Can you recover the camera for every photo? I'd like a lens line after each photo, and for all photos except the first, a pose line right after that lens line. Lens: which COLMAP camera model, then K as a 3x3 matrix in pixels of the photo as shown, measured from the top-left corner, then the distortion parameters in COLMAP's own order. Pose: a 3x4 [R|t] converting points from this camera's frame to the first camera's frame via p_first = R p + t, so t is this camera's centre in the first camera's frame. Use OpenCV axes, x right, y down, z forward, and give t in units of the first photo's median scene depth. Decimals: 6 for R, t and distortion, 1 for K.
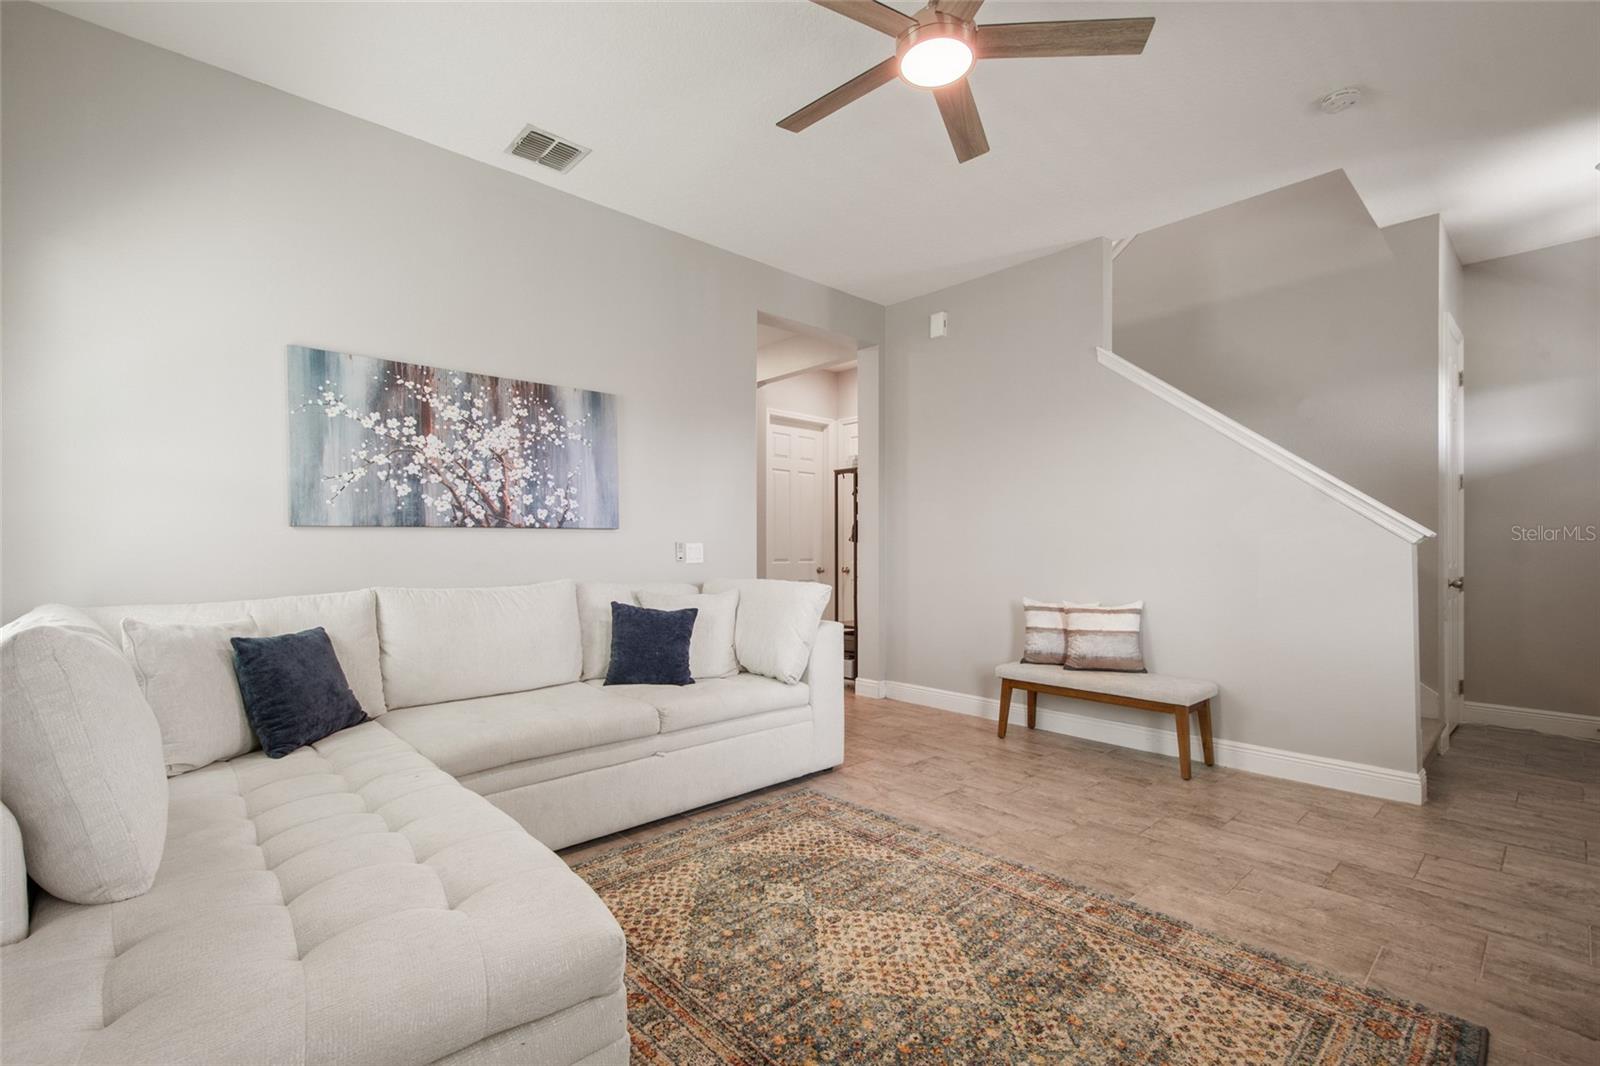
lens RADIAL K [[719.6, 0, 783.6], [0, 719.6, 547.1], [0, 0, 1]] dist [0.011639, -0.001556]
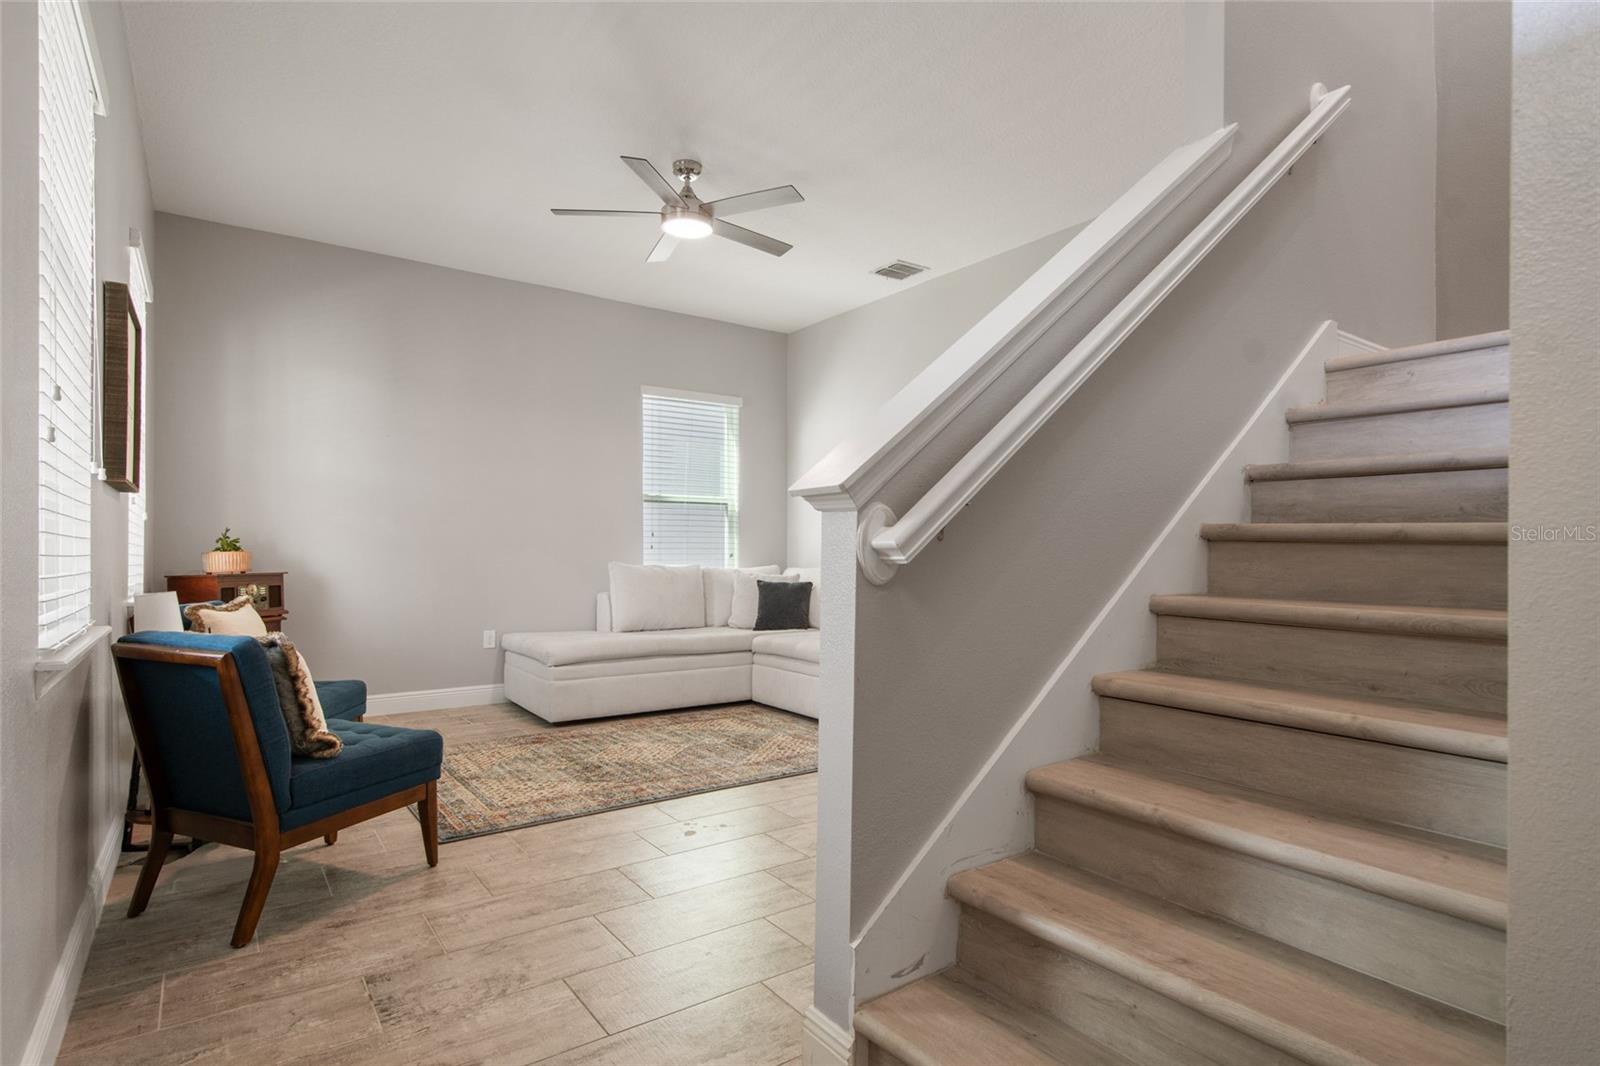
lens RADIAL K [[803.7, 0, 800.3], [0, 803.7, 544.0], [0, 0, 1]] dist [0.011847, 0.000230]
pose [[-0.116200, -0.011698, -0.993157, 1.314198], [-0.002243, 0.999931, -0.011515, 0.023338], [0.993223, 0.000890, -0.116218, 0.995861]]
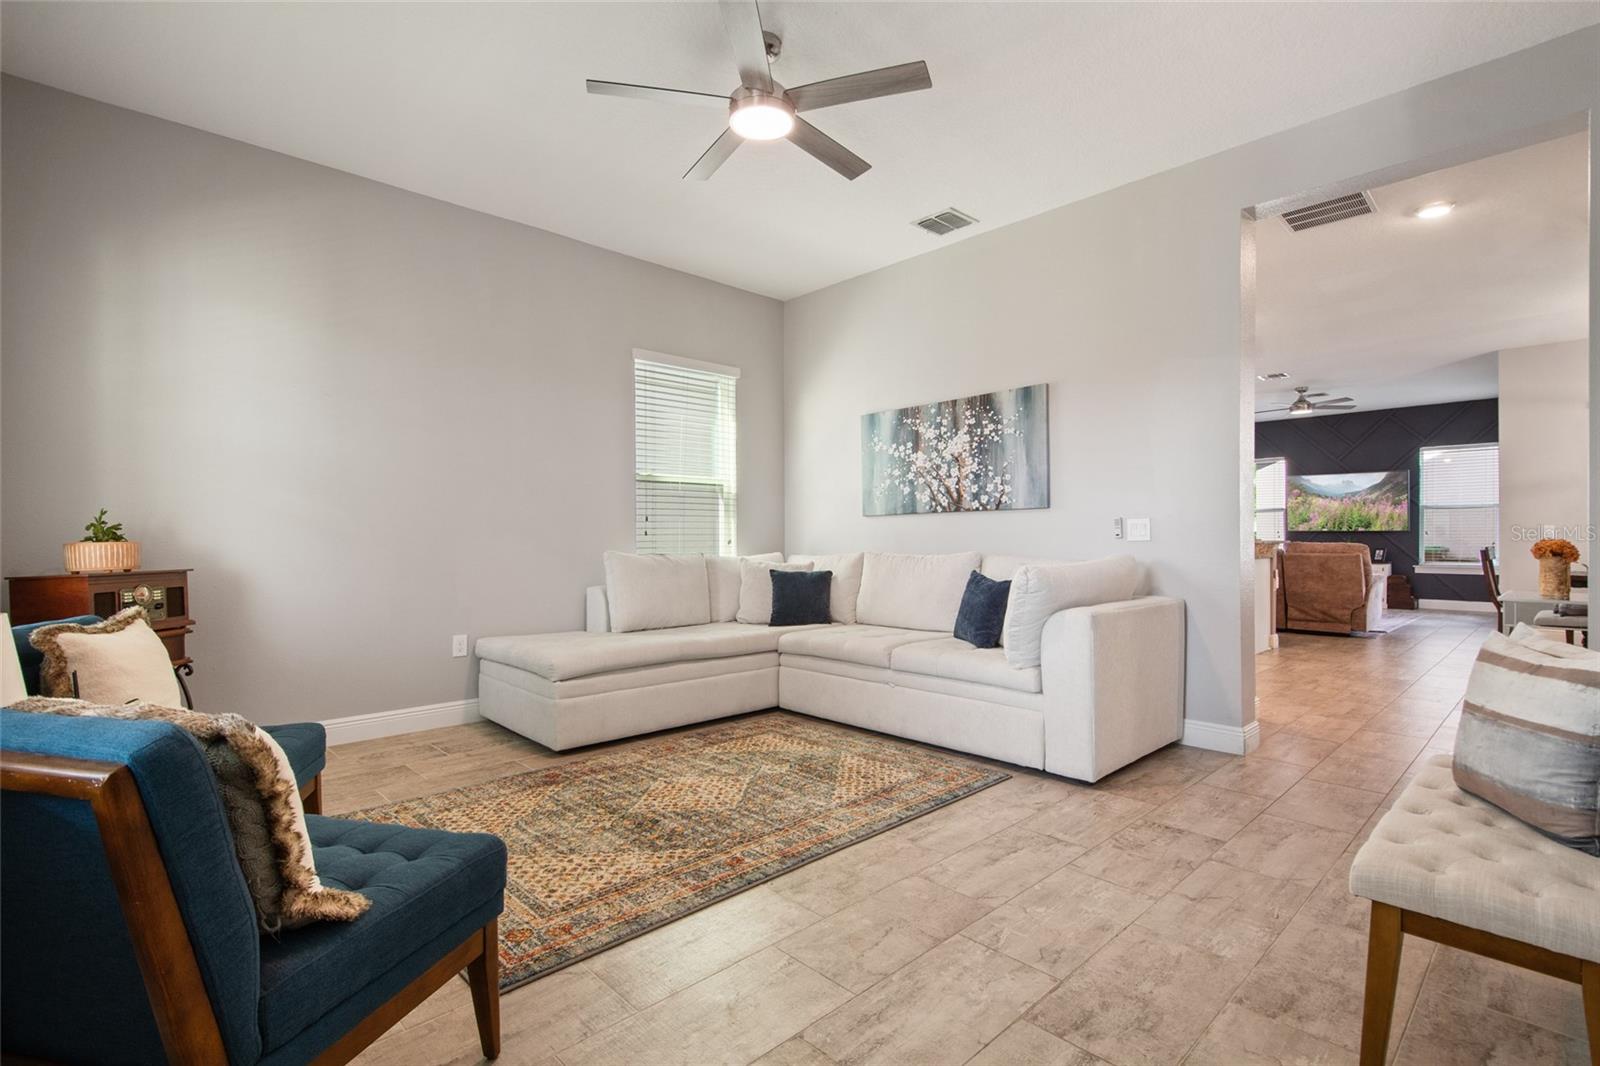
lens RADIAL K [[737.8, 0, 807.1], [0, 737.8, 535.3], [0, 0, 1]] dist [0.009934, -0.004714]
pose [[0.028535, -0.004774, -0.999581, 1.005999], [0.004824, 0.999978, -0.004638, 0.022454], [0.999581, -0.004689, 0.028557, 0.714678]]
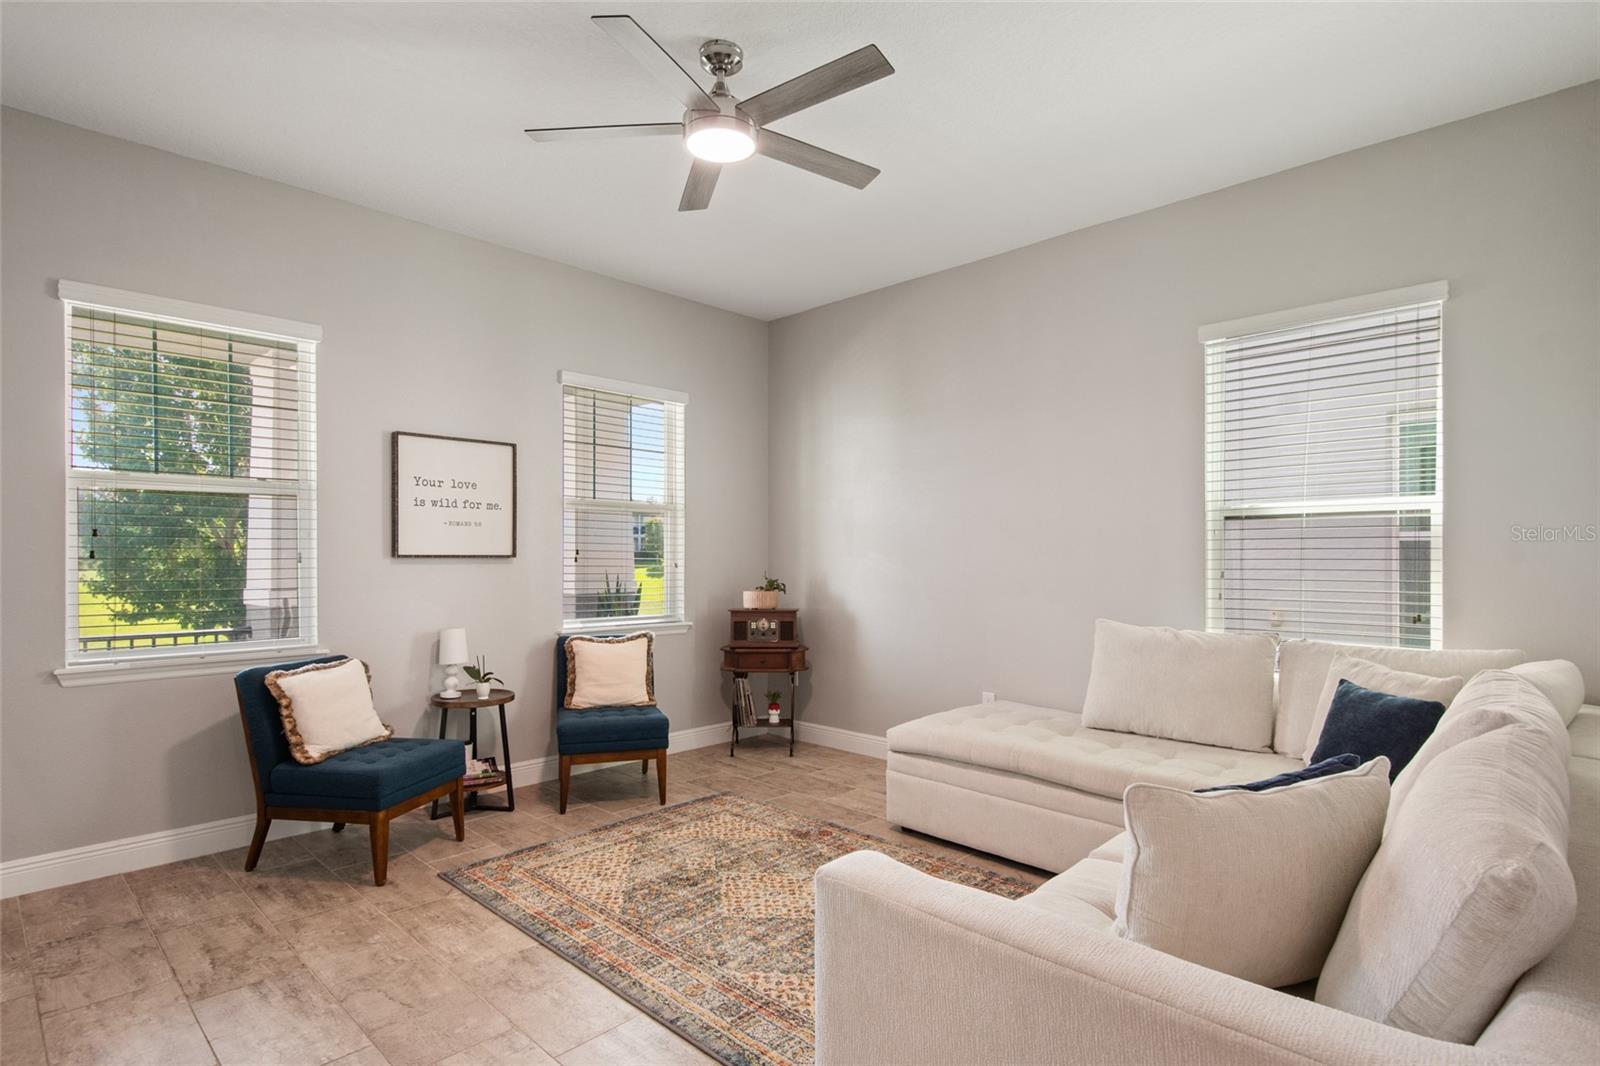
lens RADIAL K [[803.7, 0, 792.3], [0, 803.7, 561.3], [0, 0, 1]] dist [0.011847, 0.000230]
pose [[-0.997552, -0.000533, -0.069922, 0.132492], [-0.000979, 0.999979, 0.006350, -0.046849], [0.069917, 0.006403, -0.997532, 1.507028]]
